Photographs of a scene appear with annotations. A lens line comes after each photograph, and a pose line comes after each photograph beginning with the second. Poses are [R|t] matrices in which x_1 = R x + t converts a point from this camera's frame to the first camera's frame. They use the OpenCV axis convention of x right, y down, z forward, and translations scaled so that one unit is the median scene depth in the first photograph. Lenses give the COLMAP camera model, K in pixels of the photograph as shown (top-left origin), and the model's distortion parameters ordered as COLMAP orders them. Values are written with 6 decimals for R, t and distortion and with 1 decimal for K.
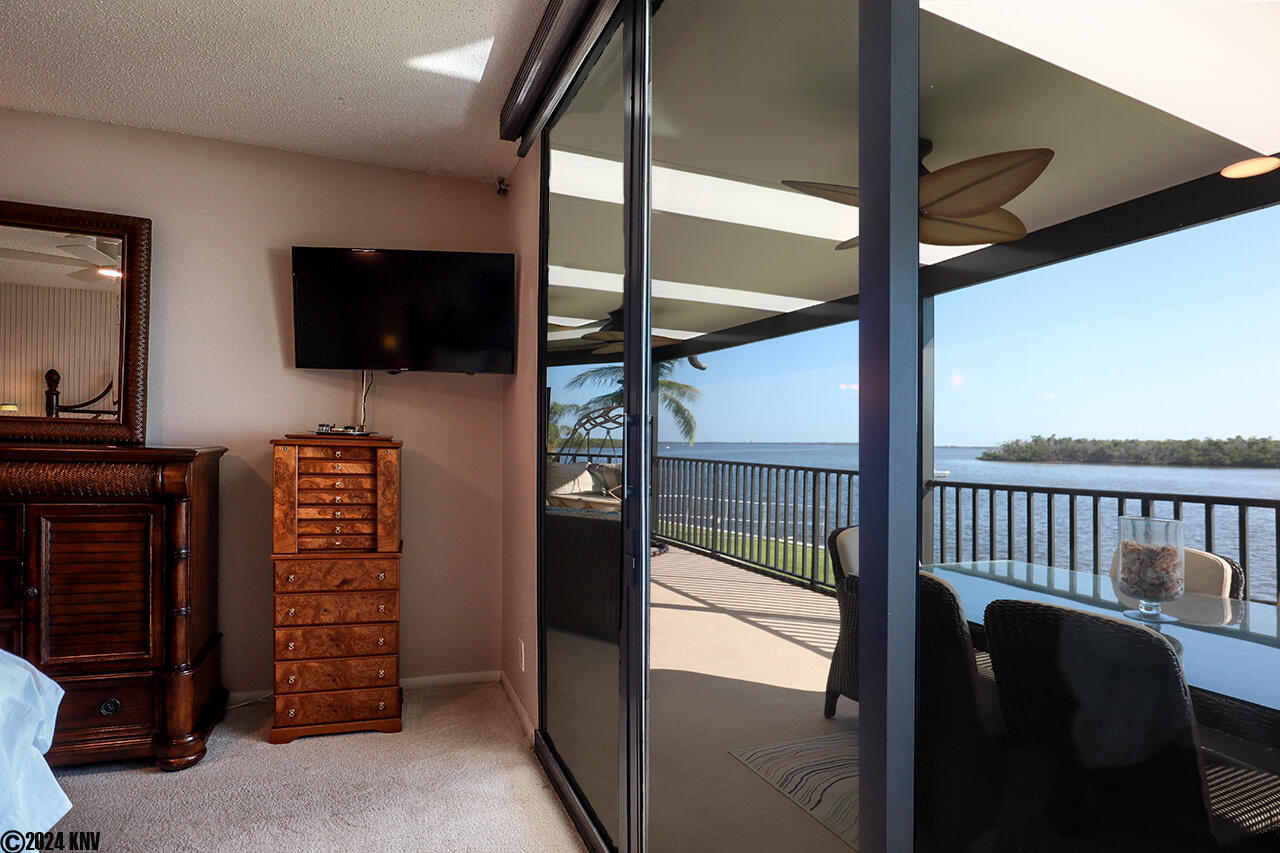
lens RADIAL K [[678.4, 0, 666.9], [0, 678.4, 439.4], [0, 0, 1]] dist [-0.029106, 0.011599]
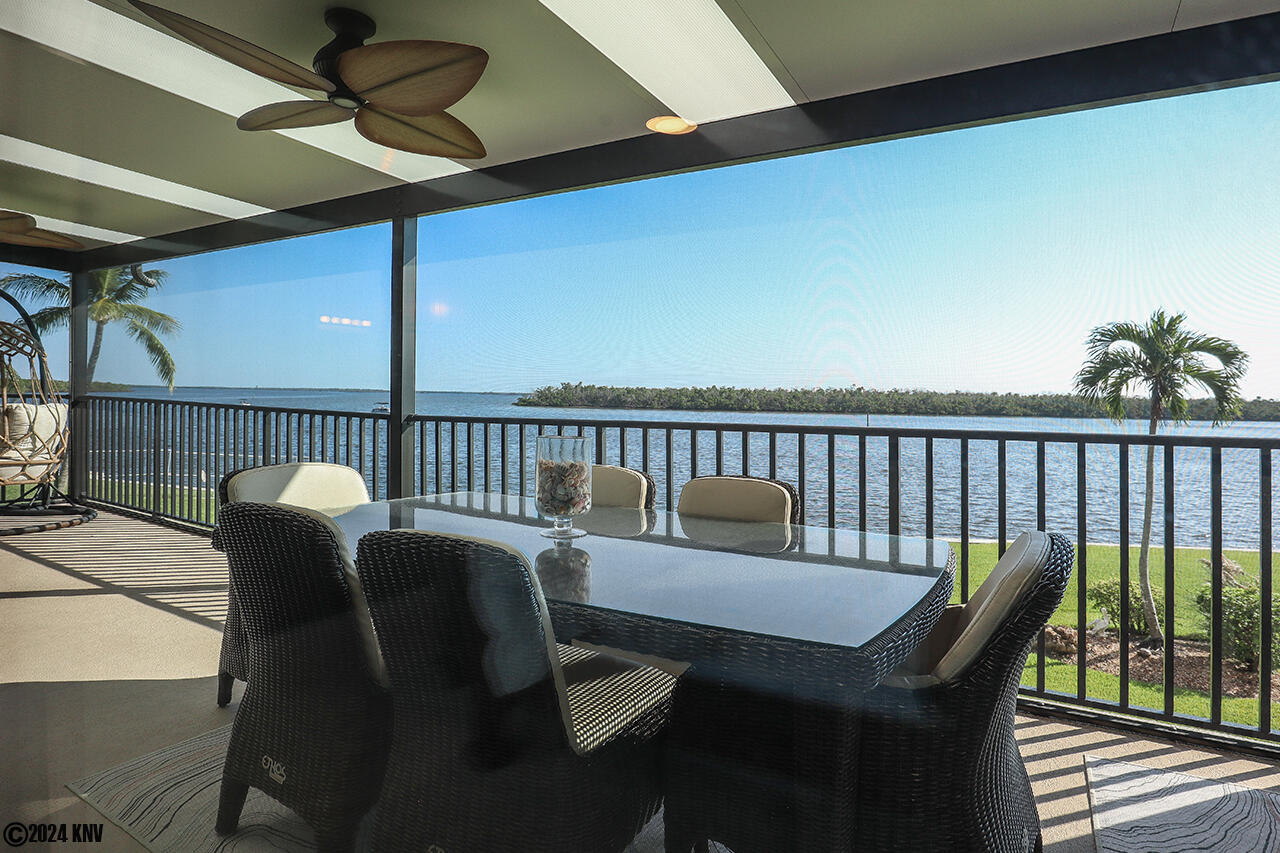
lens RADIAL K [[678.4, 0, 639.4], [0, 678.4, 413.2], [0, 0, 1]] dist [-0.029106, 0.011599]
pose [[0.827800, -0.018581, 0.560716, 0.211912], [-0.001538, 0.999372, 0.035388, 0.040481], [-0.561022, -0.030157, 0.827252, 0.082346]]
